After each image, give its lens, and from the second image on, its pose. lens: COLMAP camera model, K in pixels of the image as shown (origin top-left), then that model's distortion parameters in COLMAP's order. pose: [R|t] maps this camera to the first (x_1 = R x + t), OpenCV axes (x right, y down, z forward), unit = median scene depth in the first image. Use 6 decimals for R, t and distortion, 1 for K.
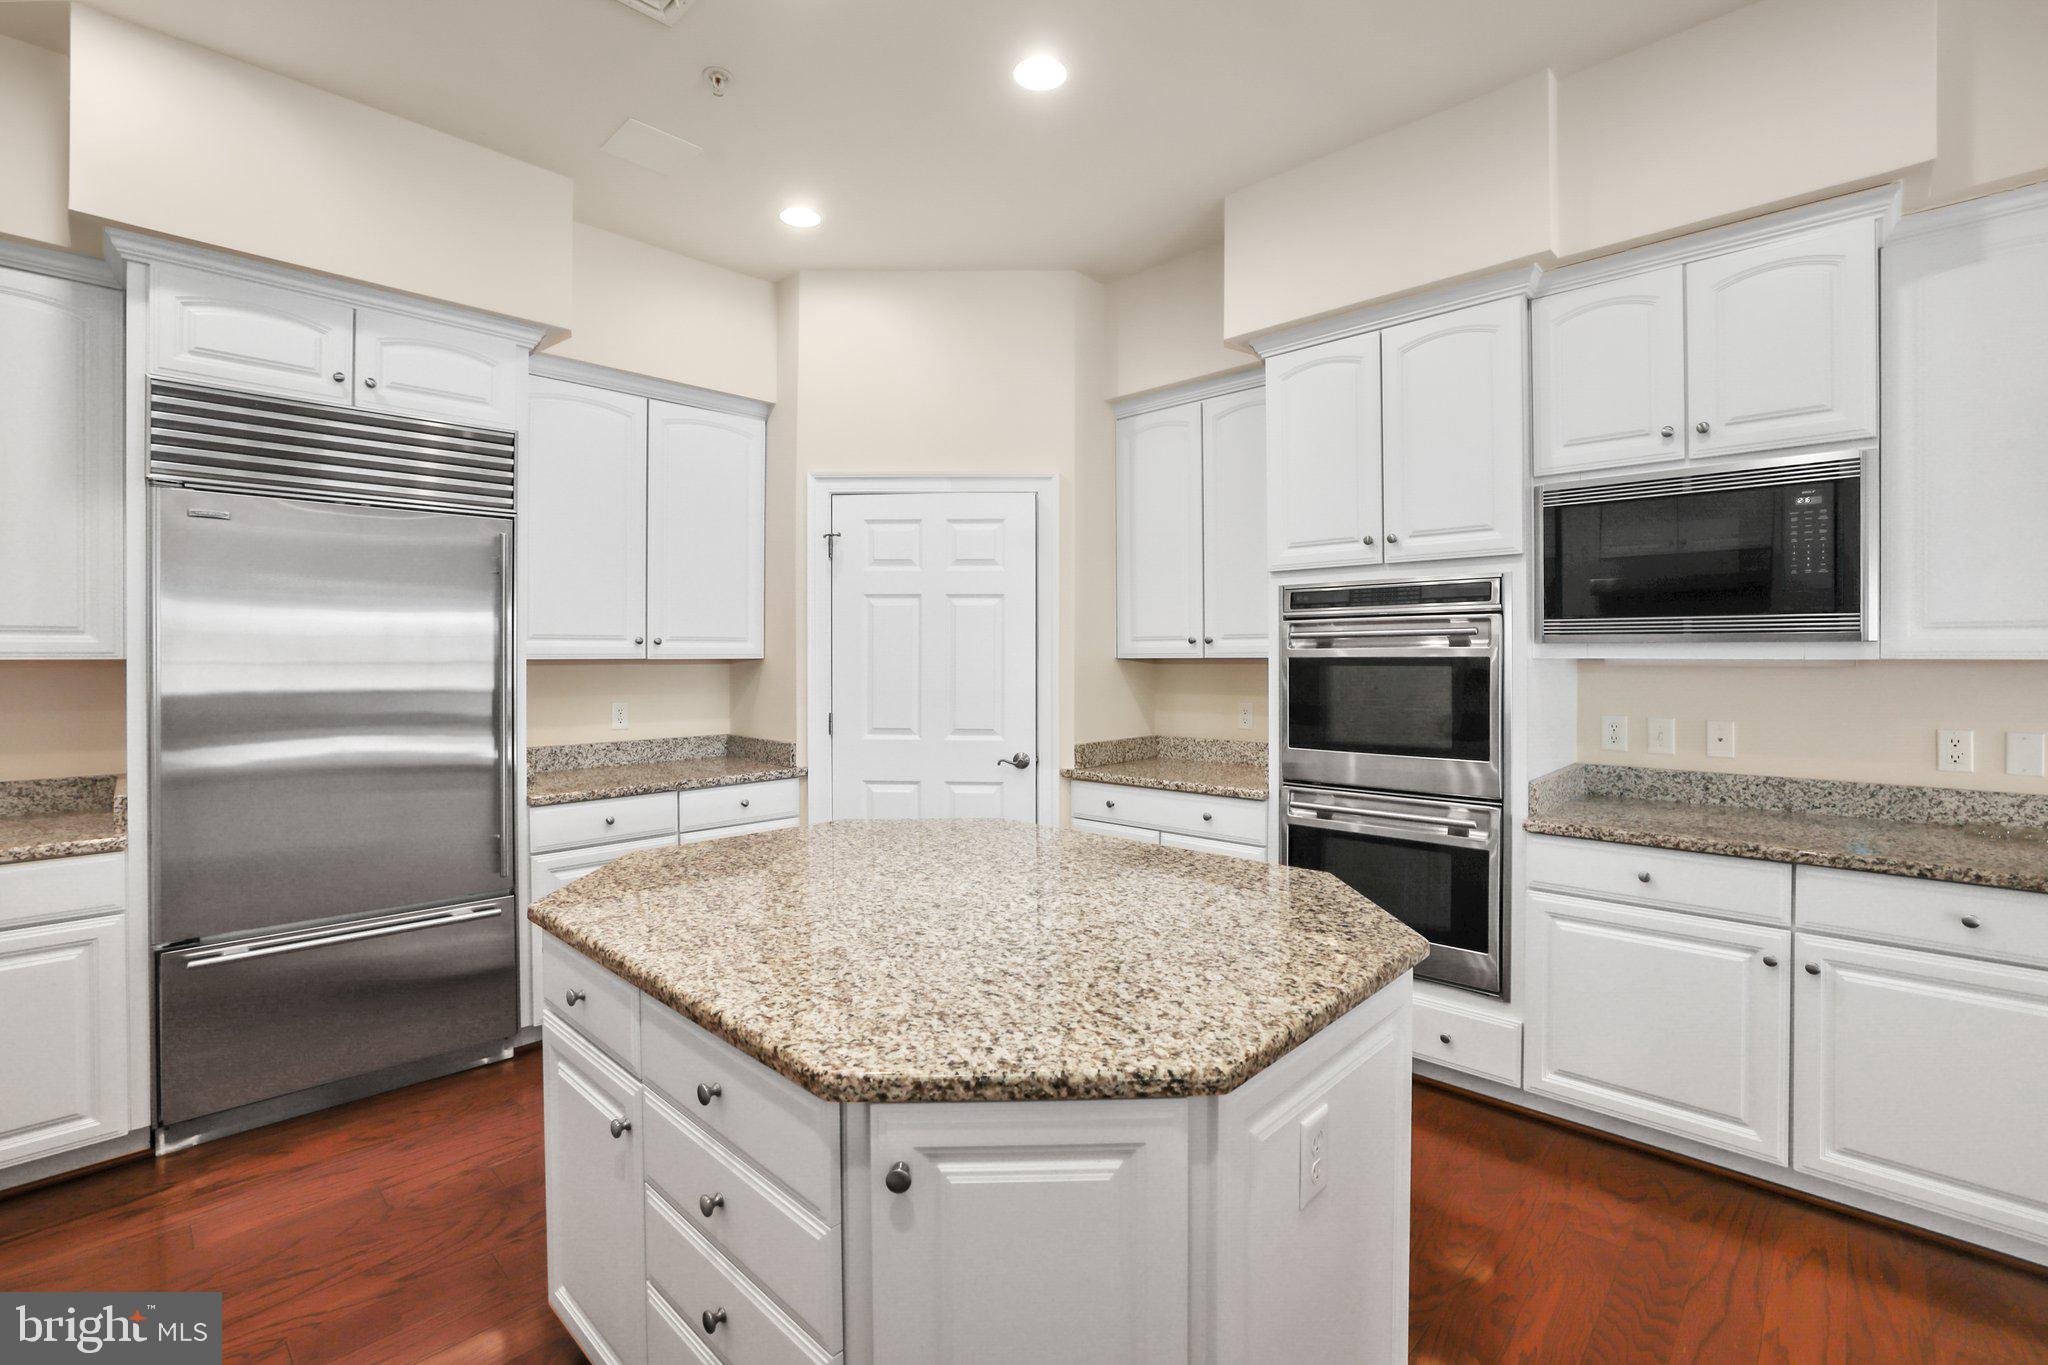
lens RADIAL K [[919.4, 0, 1005.8], [0, 919.4, 652.0], [0, 0, 1]] dist [-0.018021, 0.002395]
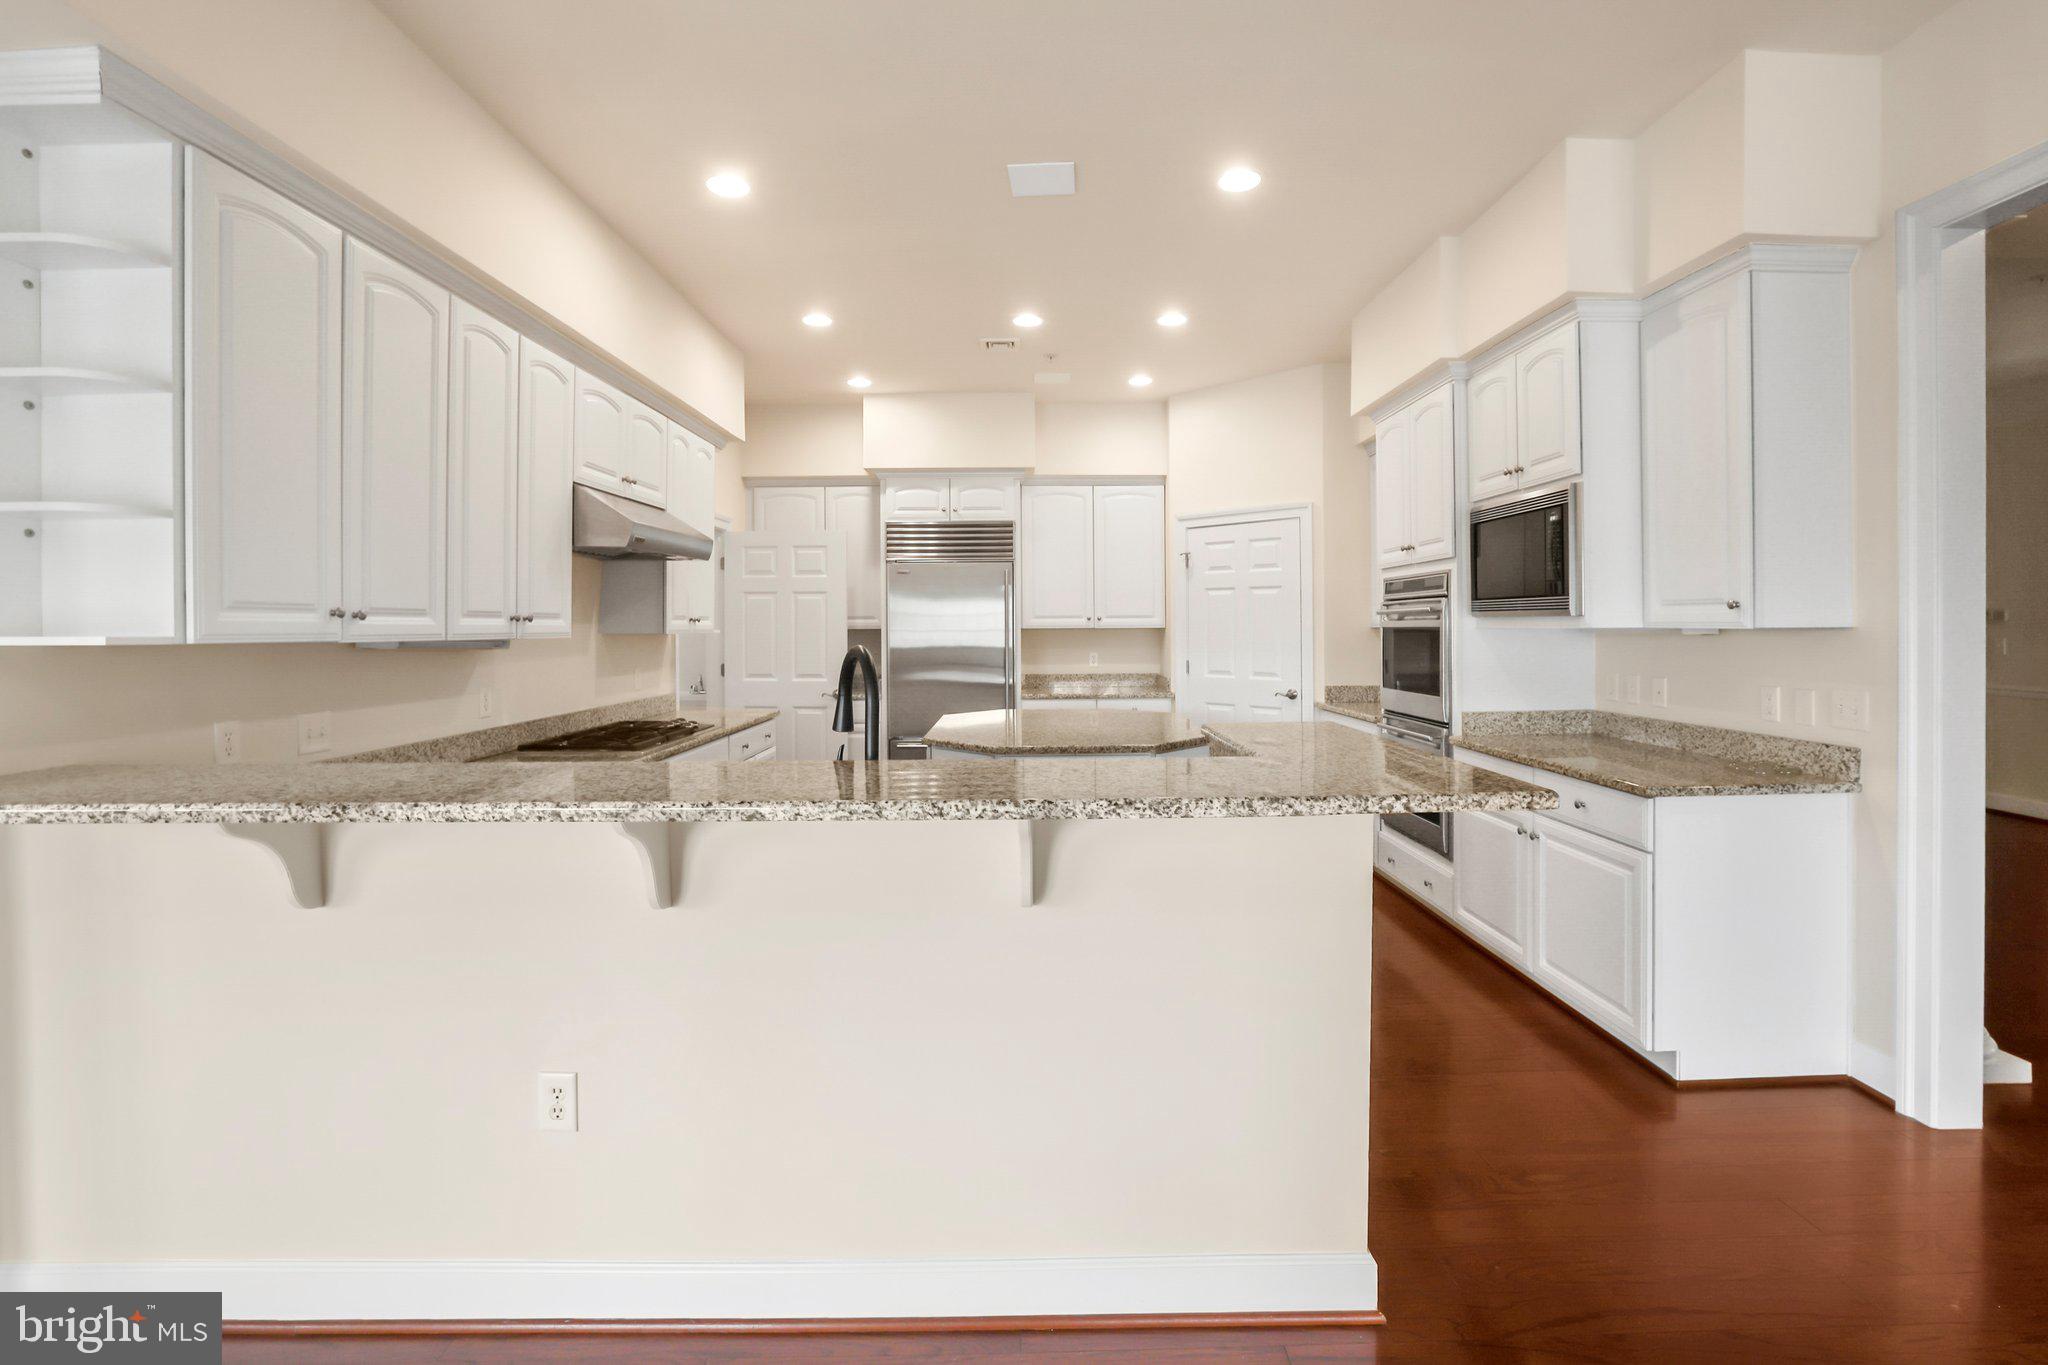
lens RADIAL K [[919.4, 0, 1050.4], [0, 919.4, 631.2], [0, 0, 1]] dist [-0.018021, 0.002395]
pose [[0.712971, 0.002983, -0.701187, 1.057547], [0.002825, 0.999971, 0.007127, 0.000185], [0.701187, -0.007062, 0.712942, -0.477215]]
